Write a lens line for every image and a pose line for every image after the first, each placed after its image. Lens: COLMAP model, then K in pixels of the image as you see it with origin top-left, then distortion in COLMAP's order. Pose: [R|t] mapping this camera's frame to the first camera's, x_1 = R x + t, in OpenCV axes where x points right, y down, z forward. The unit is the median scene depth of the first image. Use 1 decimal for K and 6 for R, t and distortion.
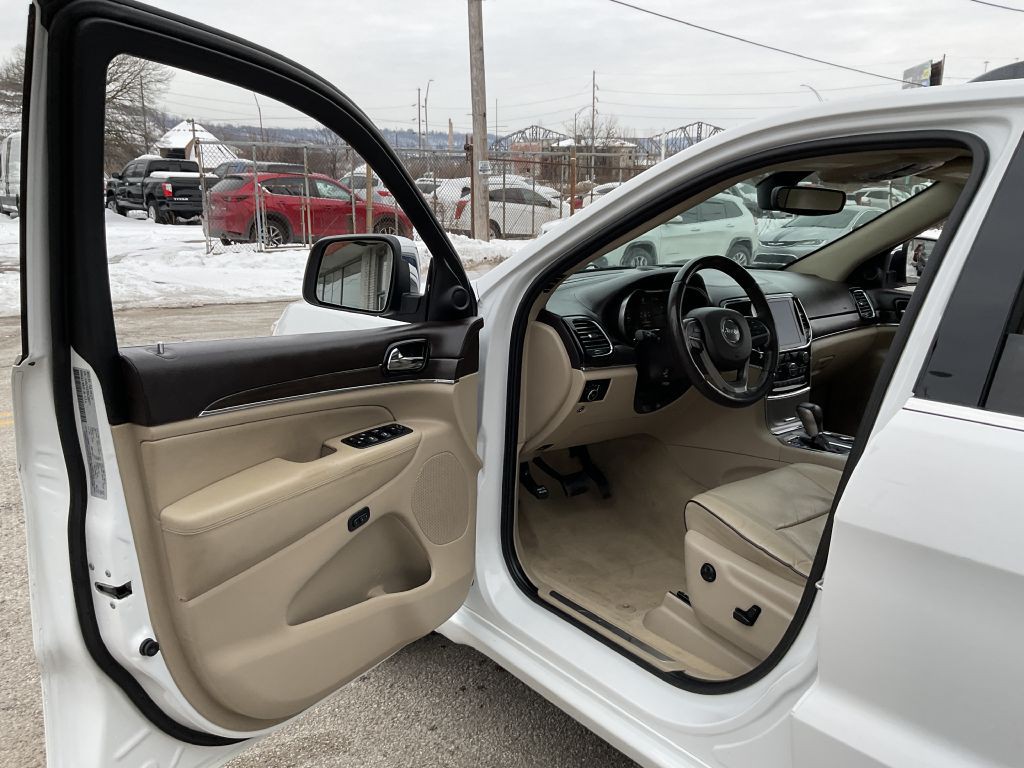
lens RADIAL K [[845.2, 0, 512.0], [0, 845.2, 384.0], [0, 0, 1]] dist [0.081870, -0.155864]
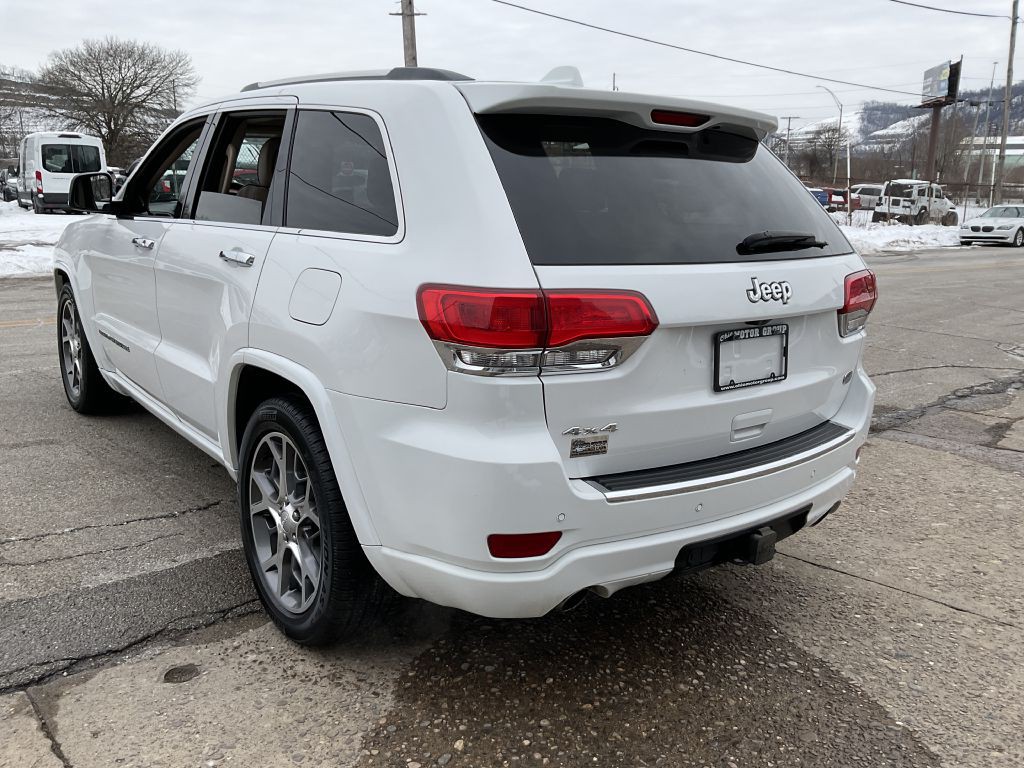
lens RADIAL K [[853.2, 0, 515.0], [0, 853.2, 381.2], [0, 0, 1]] dist [0.015756, -0.038889]
pose [[0.999442, 0.006607, -0.032756, 0.120640], [-0.006776, 0.999964, -0.005062, 0.040720], [0.032721, 0.005281, 0.999451, -0.123825]]
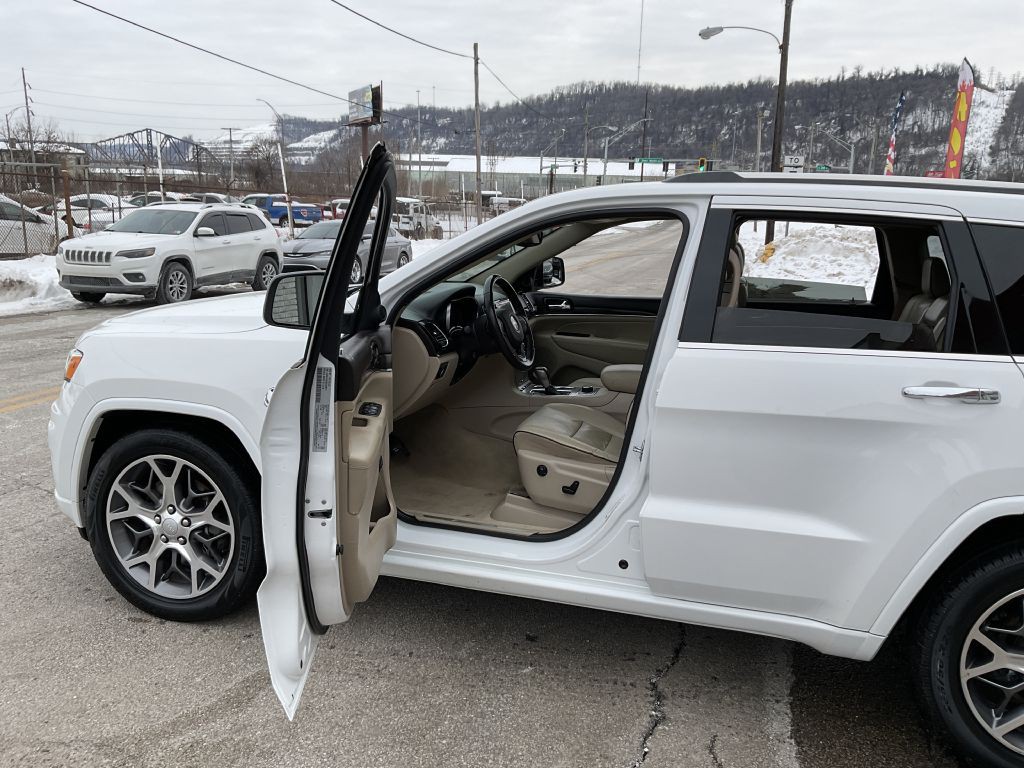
lens RADIAL K [[845.2, 0, 512.0], [0, 845.2, 384.0], [0, 0, 1]] dist [0.081870, -0.155864]
pose [[0.826835, -0.116177, 0.550315, -0.078369], [0.122627, 0.992133, 0.025204, 0.001156], [-0.548913, 0.046644, 0.834577, -0.037080]]
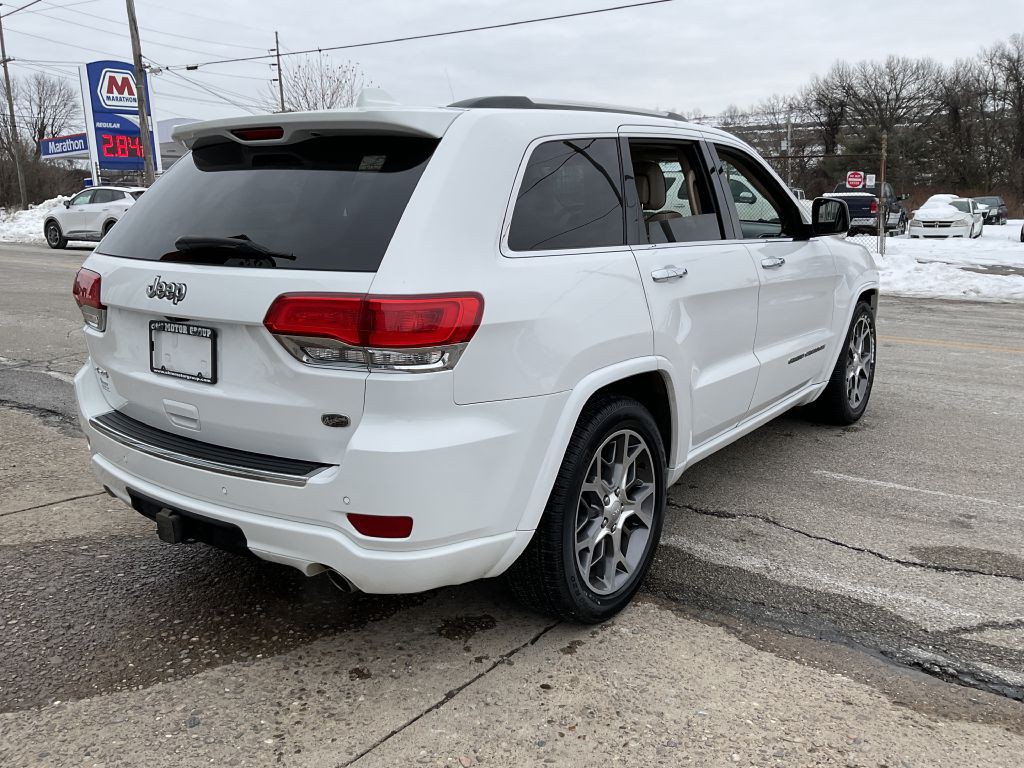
lens RADIAL K [[850.7, 0, 510.8], [0, 850.7, 381.2], [0, 0, 1]] dist [0.025624, -0.055874]
pose [[0.239186, 0.171925, -0.955632, 0.316445], [-0.208127, 0.970402, 0.122490, 0.009920], [0.948405, 0.169595, 0.267889, 0.034534]]
